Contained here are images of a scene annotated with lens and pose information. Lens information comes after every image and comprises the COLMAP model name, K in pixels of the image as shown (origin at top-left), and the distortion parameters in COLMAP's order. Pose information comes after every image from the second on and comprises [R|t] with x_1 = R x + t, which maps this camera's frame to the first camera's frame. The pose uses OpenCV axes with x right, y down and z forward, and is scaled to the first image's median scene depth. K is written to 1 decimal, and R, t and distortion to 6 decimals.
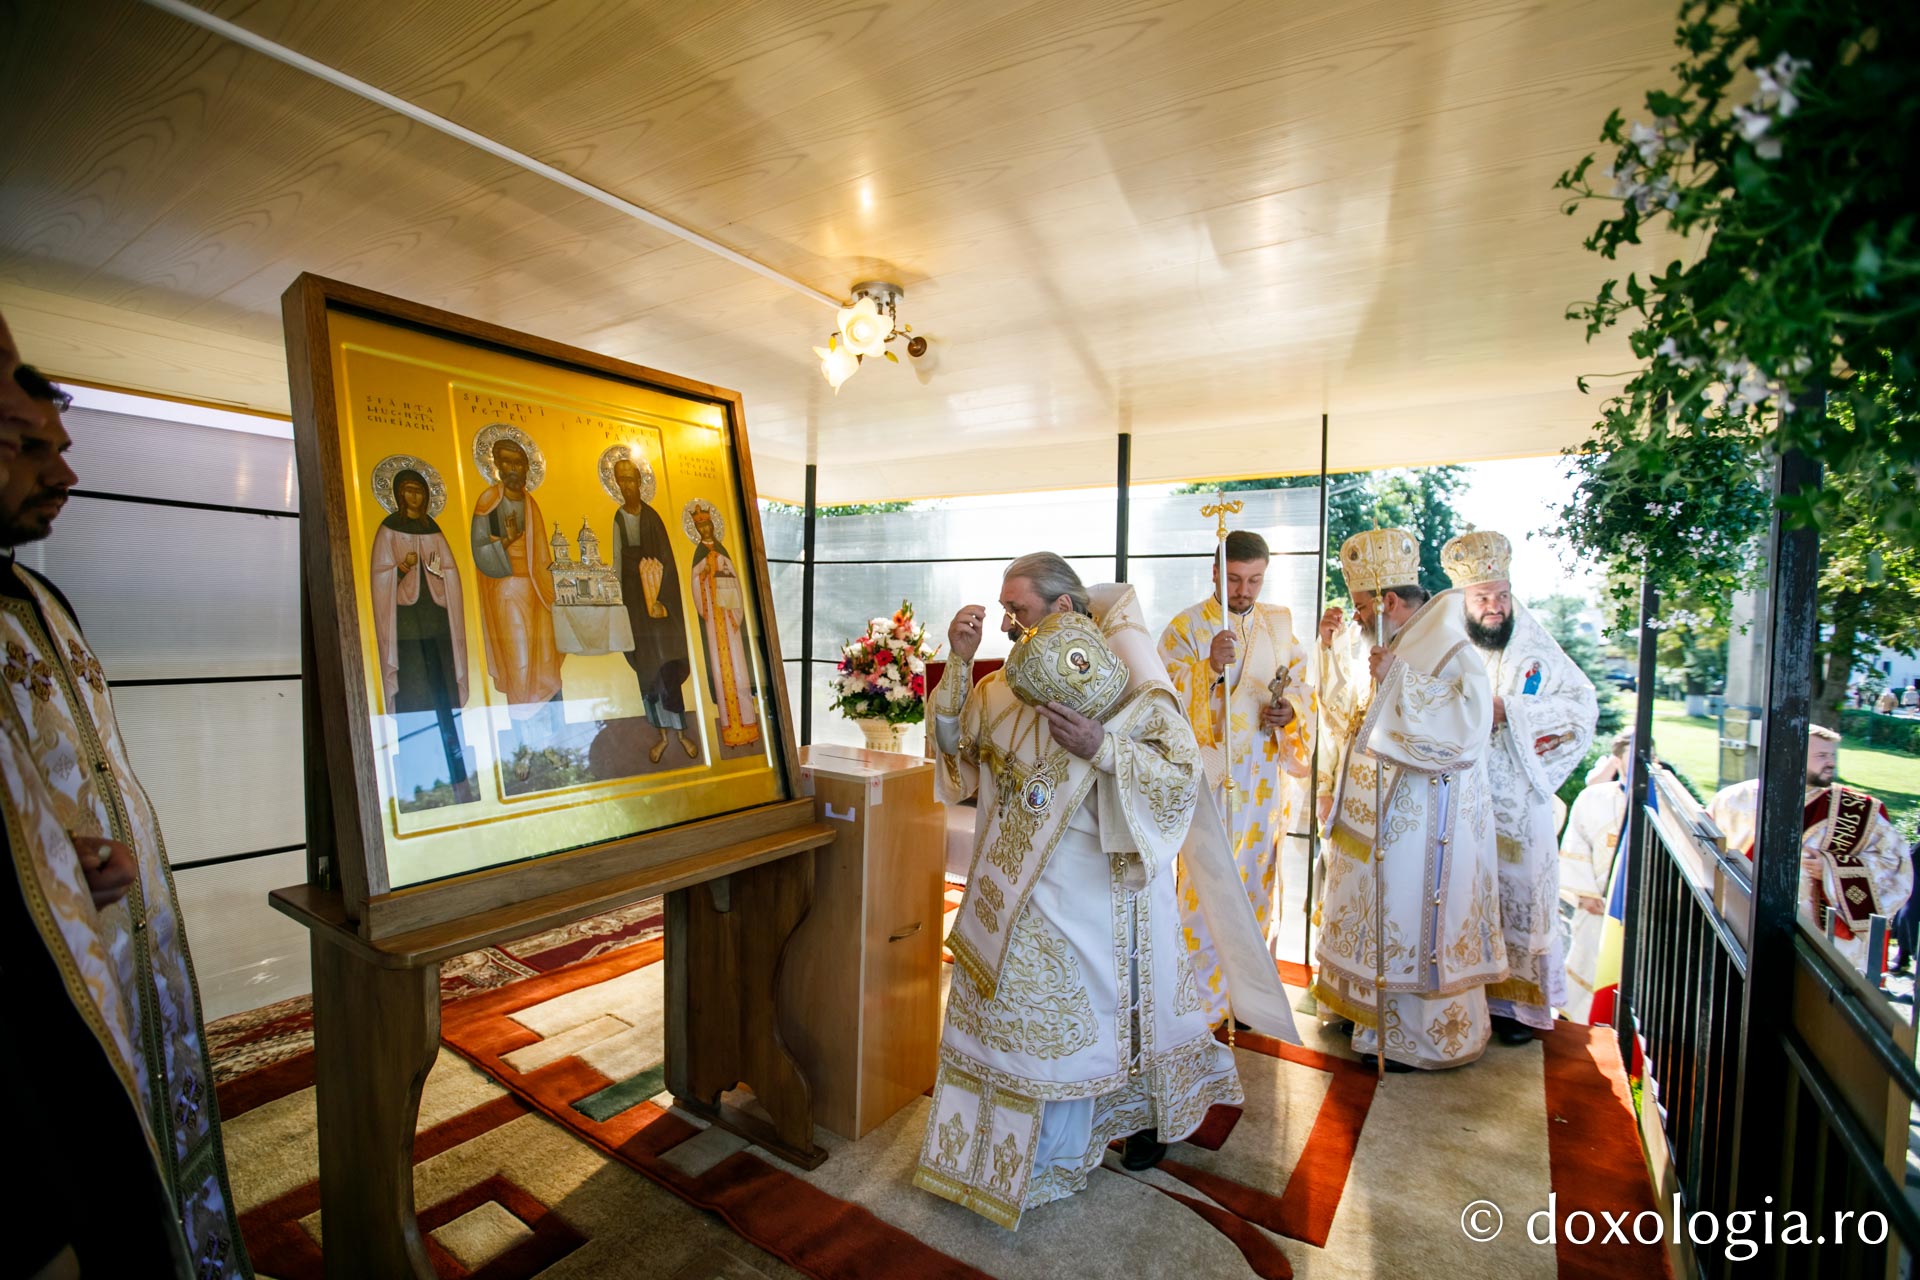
lens RADIAL K [[880.5, 0, 960.0], [0, 880.5, 640.0], [0, 0, 1]] dist [-0.015831, 0.000118]
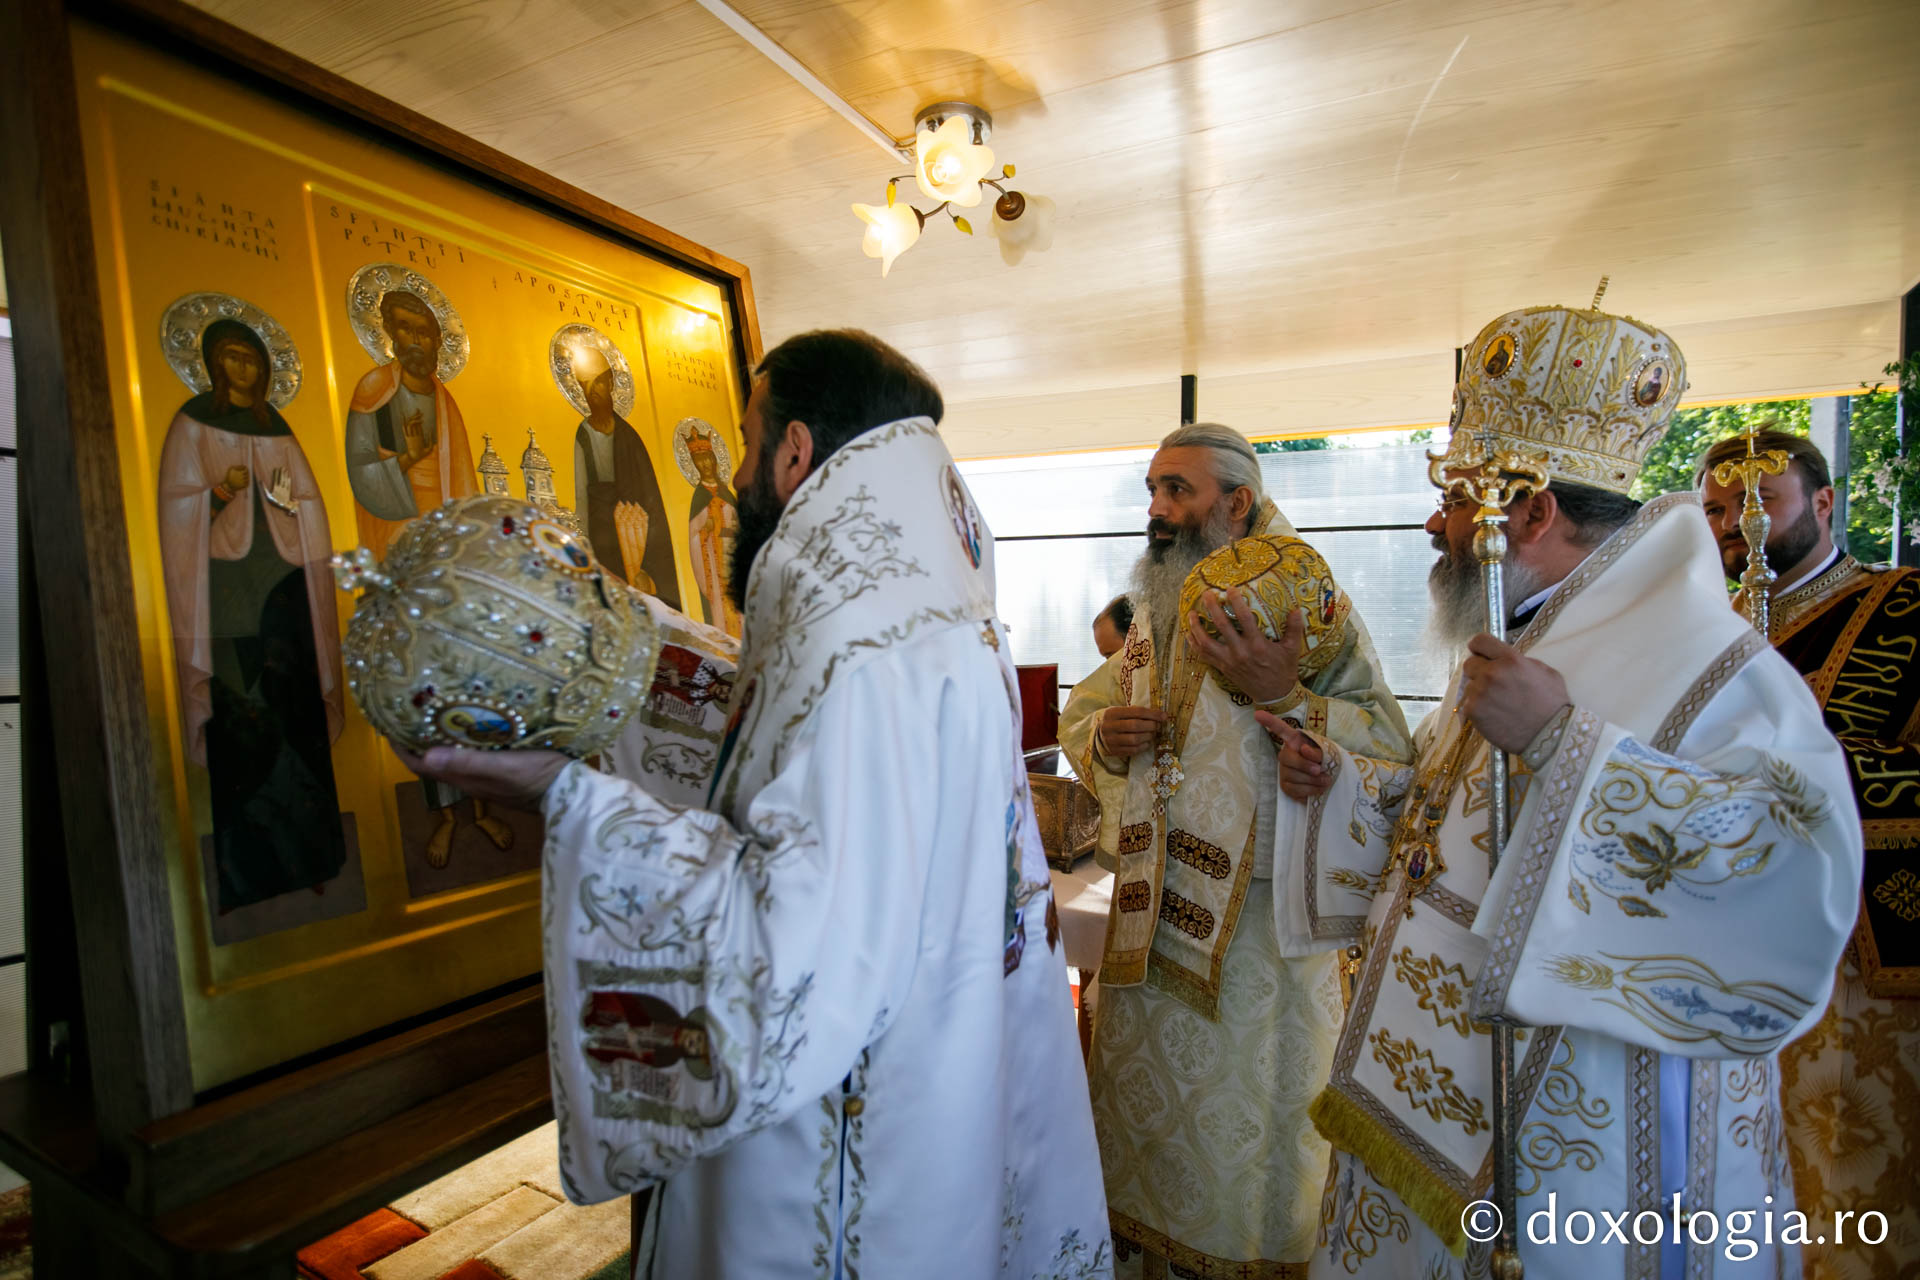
lens RADIAL K [[1010.0, 0, 960.0], [0, 1010.0, 640.0], [0, 0, 1]] dist [-0.001294, 0.001229]
pose [[0.997046, -0.000821, 0.076808, -0.196861], [0.001490, 0.999961, -0.008651, 0.014453], [-0.076798, 0.008740, 0.997008, 0.293930]]
